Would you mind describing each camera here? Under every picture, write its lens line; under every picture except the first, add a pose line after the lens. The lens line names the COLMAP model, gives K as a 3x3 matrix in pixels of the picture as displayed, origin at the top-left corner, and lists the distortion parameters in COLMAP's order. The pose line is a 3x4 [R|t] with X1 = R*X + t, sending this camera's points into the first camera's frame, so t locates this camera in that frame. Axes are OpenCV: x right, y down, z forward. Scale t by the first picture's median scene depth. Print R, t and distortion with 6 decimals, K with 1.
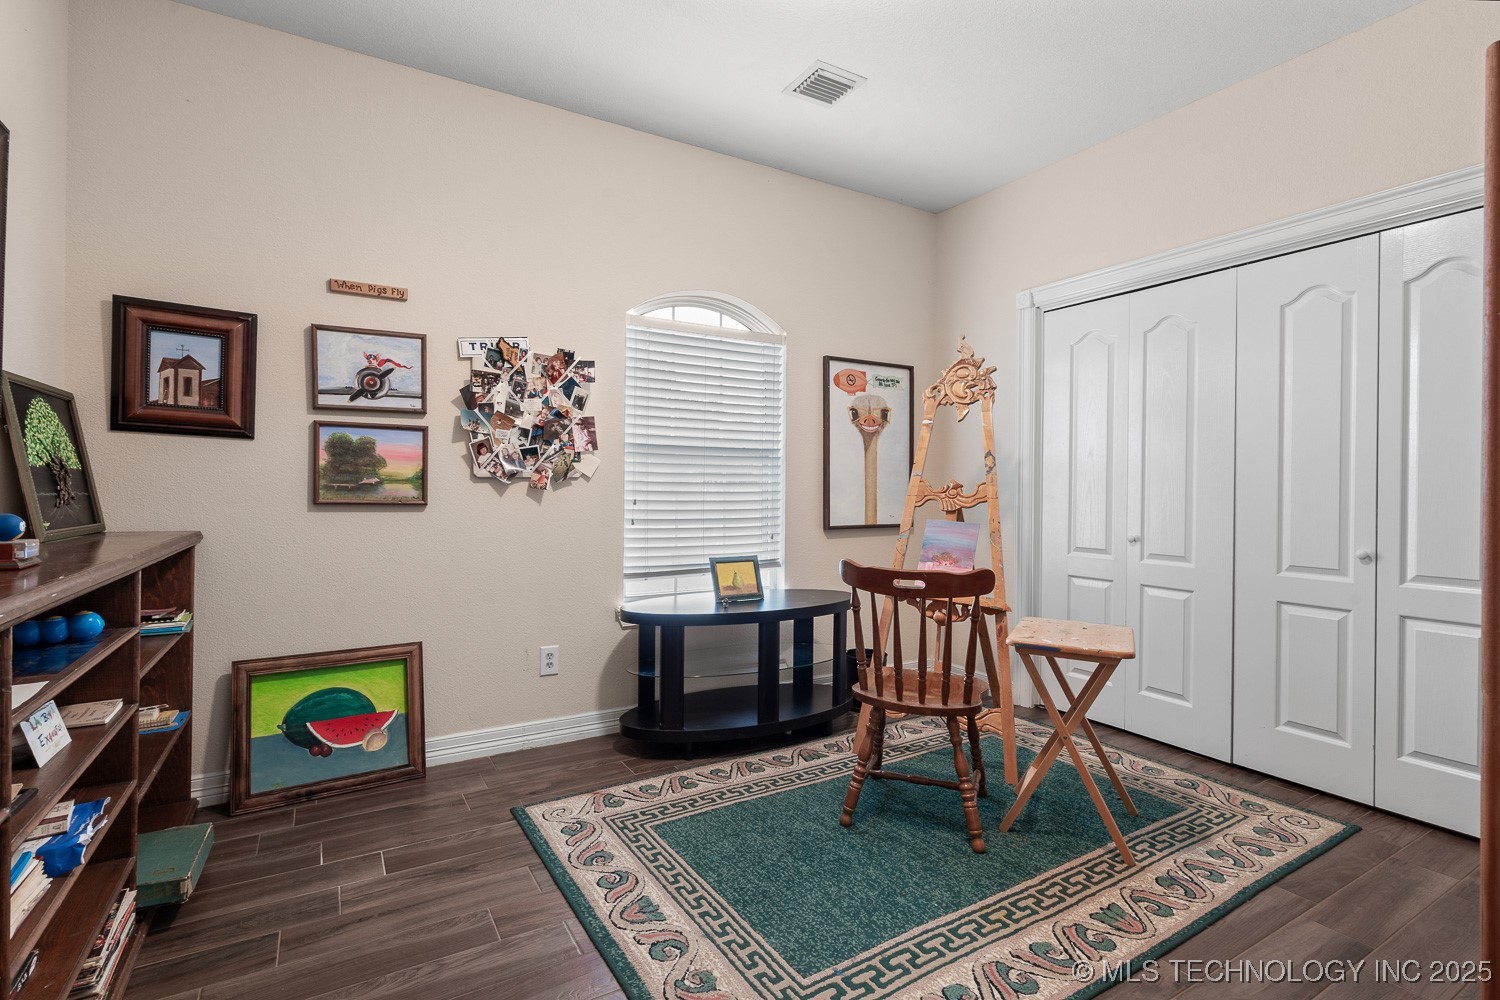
lens RADIAL K [[701.5, 0, 748.2], [0, 701.5, 496.1], [0, 0, 1]] dist [0.000732, 0.001152]
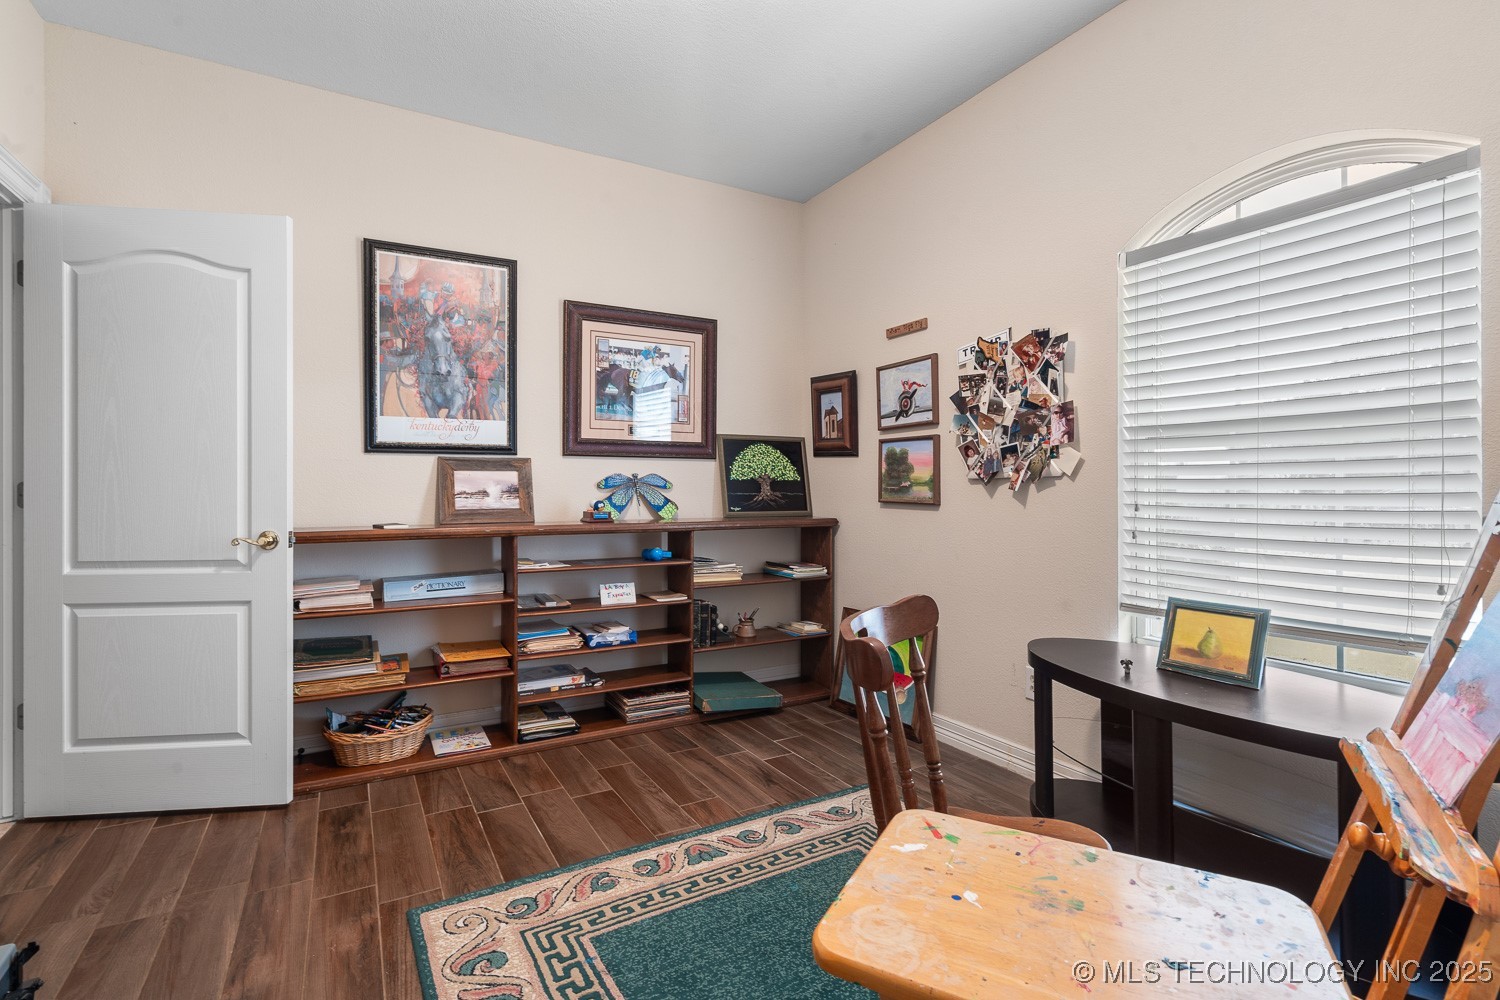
lens RADIAL K [[701.5, 0, 750.5], [0, 701.5, 490.1], [0, 0, 1]] dist [0.000732, 0.001152]
pose [[-0.006470, -0.004983, -0.999967, 0.642052], [-0.010587, 0.999932, -0.004914, -0.002055], [0.999923, 0.010555, -0.006522, 0.686803]]
